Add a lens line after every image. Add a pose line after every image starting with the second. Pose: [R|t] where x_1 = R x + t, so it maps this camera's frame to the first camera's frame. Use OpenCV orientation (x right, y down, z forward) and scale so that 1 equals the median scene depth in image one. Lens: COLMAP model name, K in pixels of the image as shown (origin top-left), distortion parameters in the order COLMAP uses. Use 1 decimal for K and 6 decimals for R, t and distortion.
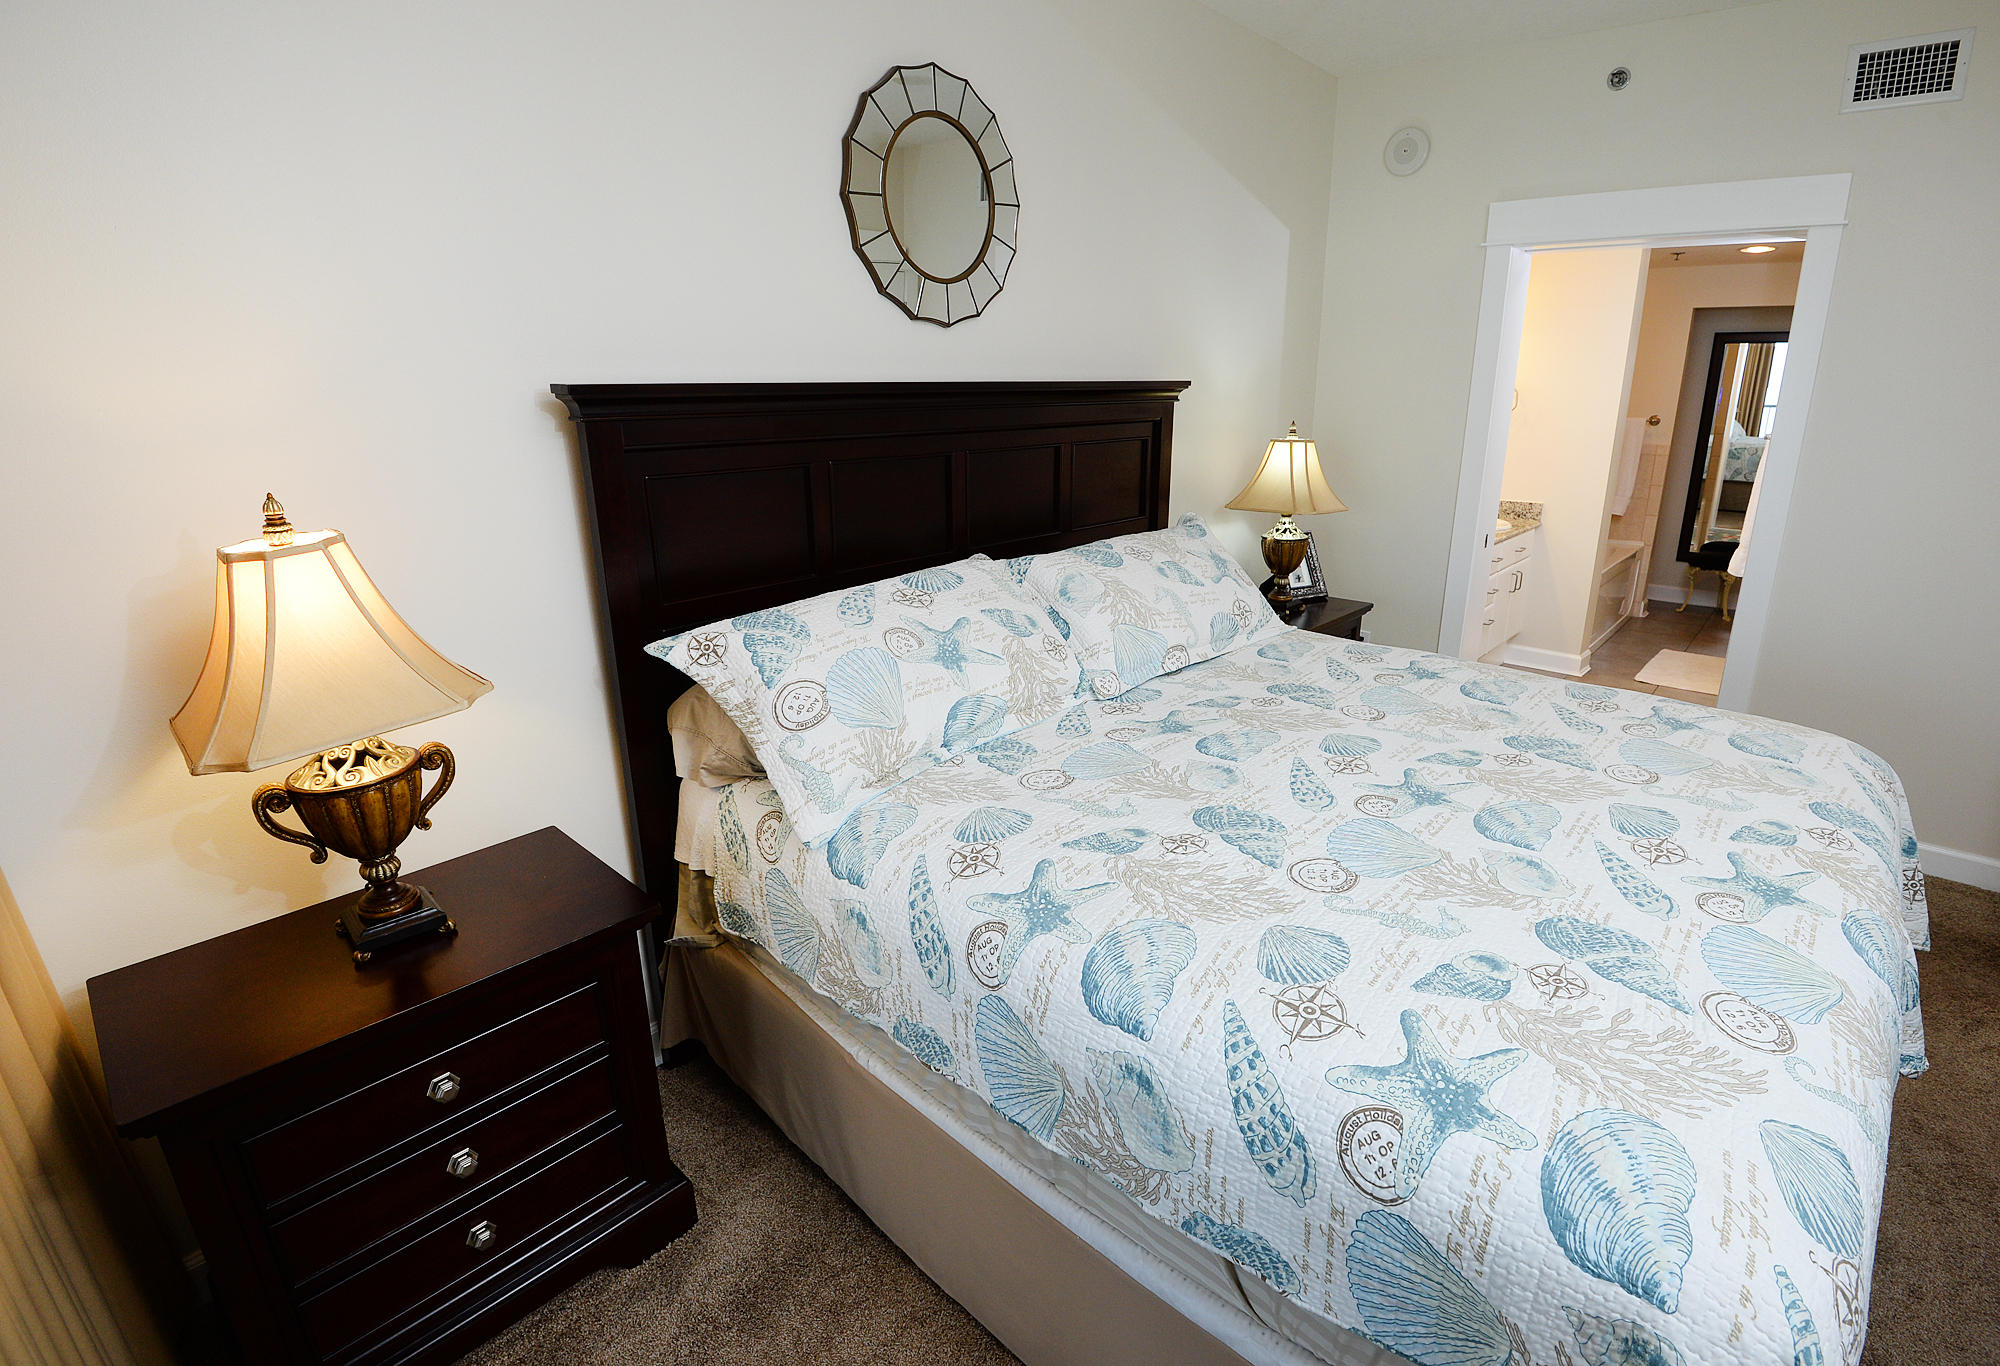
lens RADIAL K [[967.3, 0, 1000.0], [0, 967.3, 683.0], [0, 0, 1]] dist [0.014374, -0.048455]
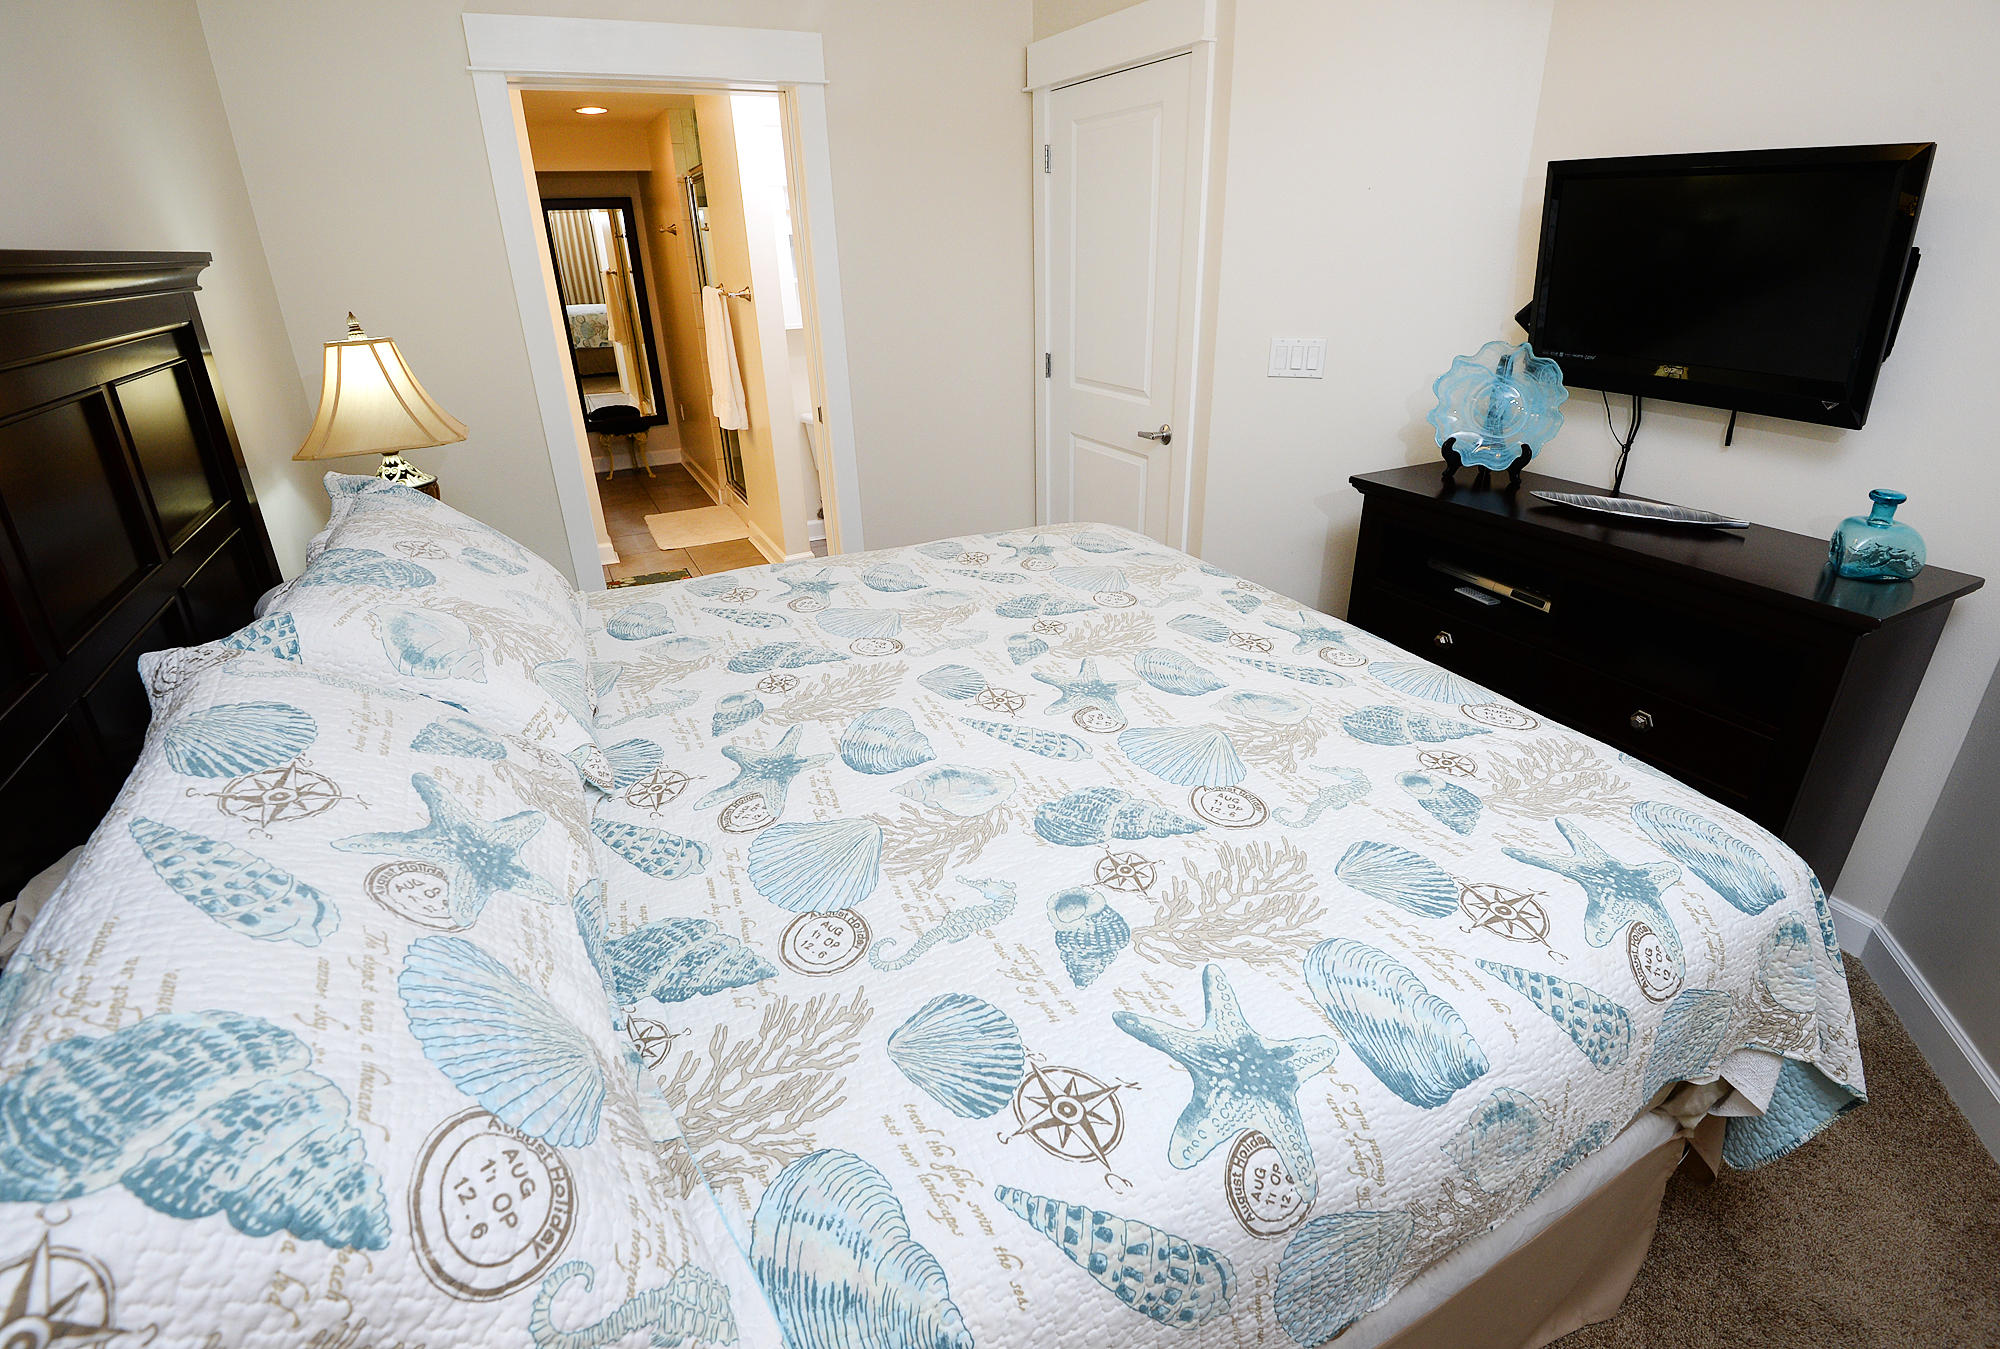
lens RADIAL K [[944.0, 0, 1055.2], [0, 944.0, 670.7], [0, 0, 1]] dist [-0.015099, -0.016478]
pose [[0.328256, -0.389262, 0.860653, -0.315137], [0.294355, 0.907925, 0.298374, -0.166049], [-0.897554, 0.155394, 0.412613, 0.601804]]
